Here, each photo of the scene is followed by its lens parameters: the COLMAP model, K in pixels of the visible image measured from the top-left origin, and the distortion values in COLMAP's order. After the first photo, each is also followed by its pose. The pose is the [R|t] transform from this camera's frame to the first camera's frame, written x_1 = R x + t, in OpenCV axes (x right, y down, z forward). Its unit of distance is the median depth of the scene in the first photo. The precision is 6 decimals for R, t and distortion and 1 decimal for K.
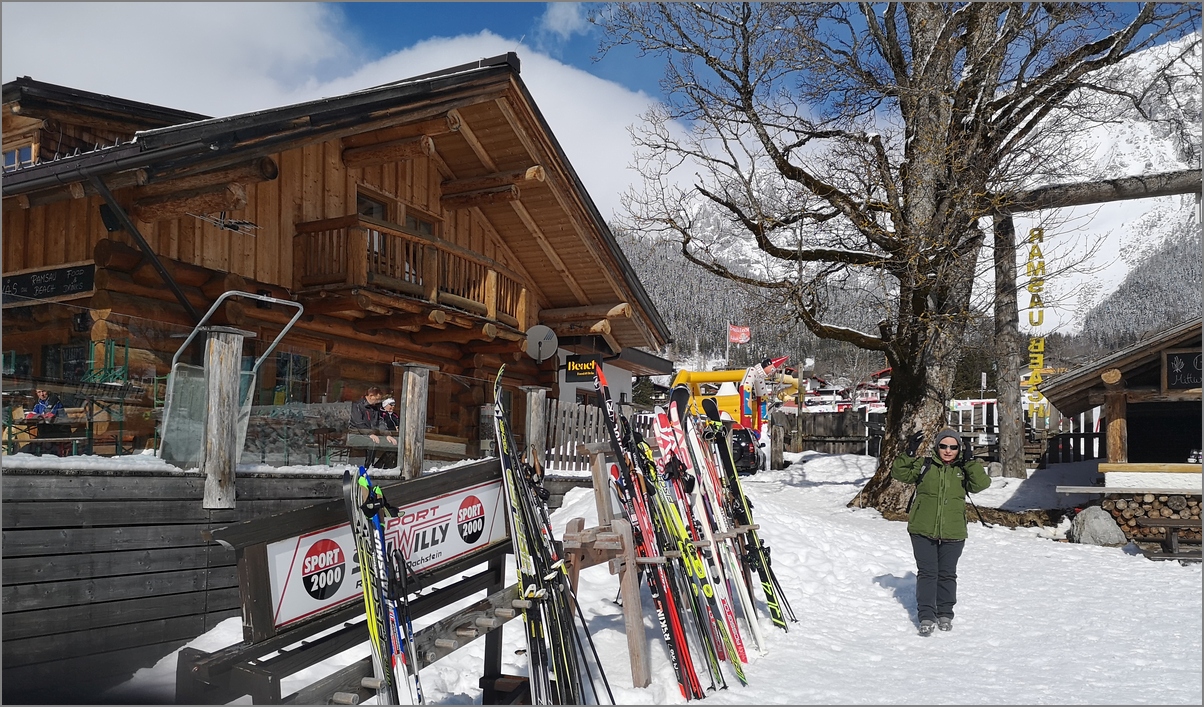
lens RADIAL K [[1021.0, 0, 602.0], [0, 1021.0, 353.5], [0, 0, 1]] dist [0.011220, 0.001466]
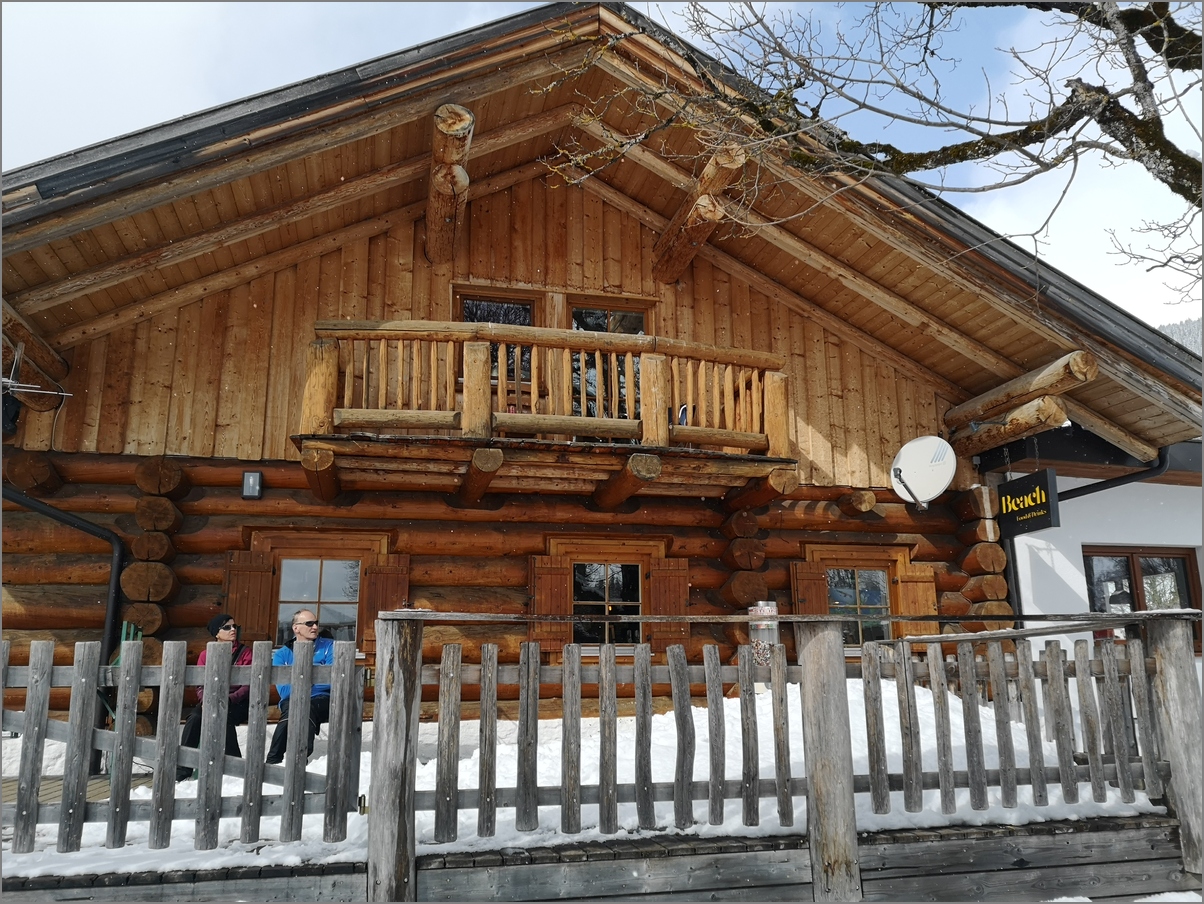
lens RADIAL K [[955.3, 0, 643.1], [0, 955.3, 452.7], [0, 0, 1]] dist [0.057032, 0.002426]
pose [[0.598091, -0.200793, -0.775867, 0.280237], [0.115082, 0.979590, -0.164804, 0.053551], [0.793123, 0.009280, 0.608991, 0.706584]]
